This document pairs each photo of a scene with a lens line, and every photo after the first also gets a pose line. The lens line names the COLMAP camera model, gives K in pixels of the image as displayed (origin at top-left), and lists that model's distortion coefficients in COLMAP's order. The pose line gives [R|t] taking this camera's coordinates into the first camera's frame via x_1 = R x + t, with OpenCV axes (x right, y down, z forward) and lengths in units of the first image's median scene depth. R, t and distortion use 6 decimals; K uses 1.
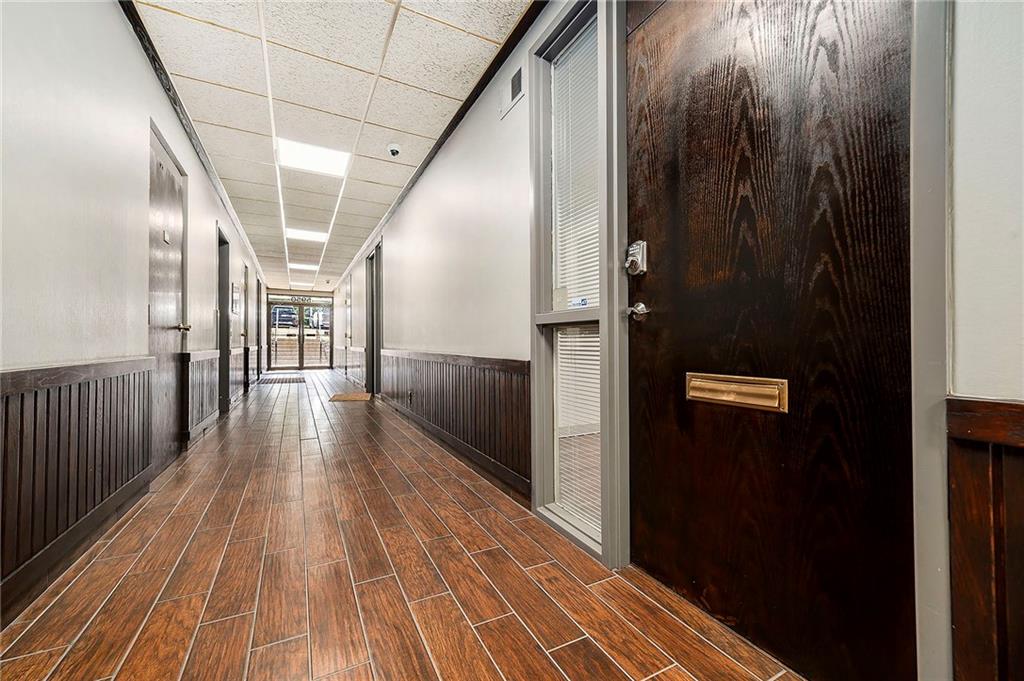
lens RADIAL K [[415.2, 0, 508.5], [0, 415.2, 343.8], [0, 0, 1]] dist [0.005057, 0.000572]
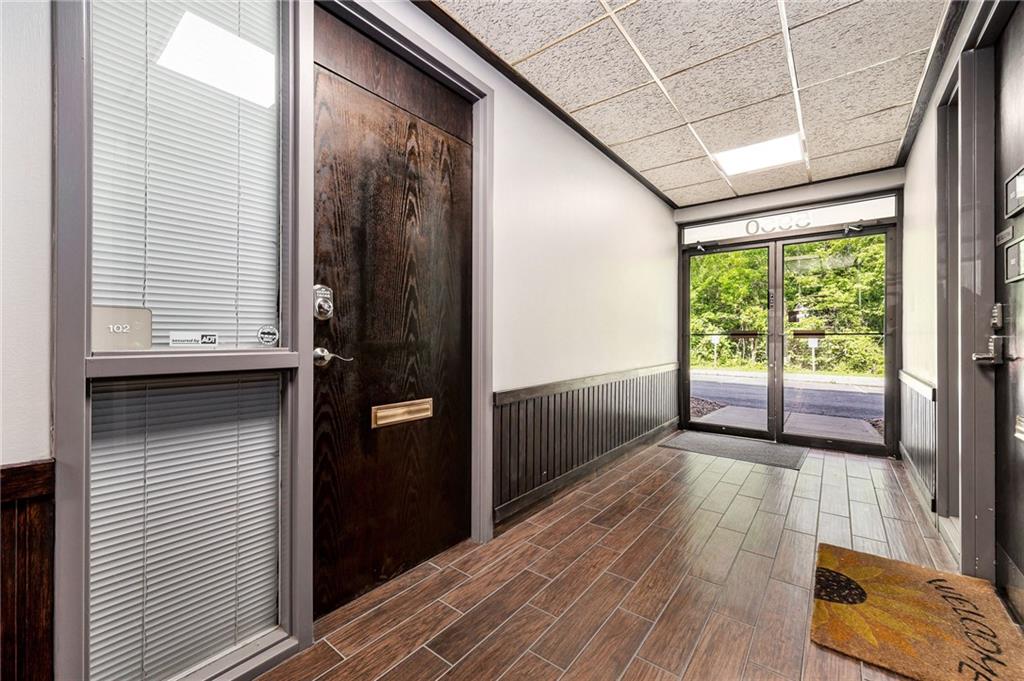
lens RADIAL K [[415.2, 0, 505.7], [0, 415.2, 333.9], [0, 0, 1]] dist [0.005057, 0.000572]
pose [[-0.405609, 0.000152, 0.914047, -0.934037], [-0.001541, 0.999998, -0.000850, -0.161154], [-0.914045, -0.001753, -0.405608, 1.224520]]
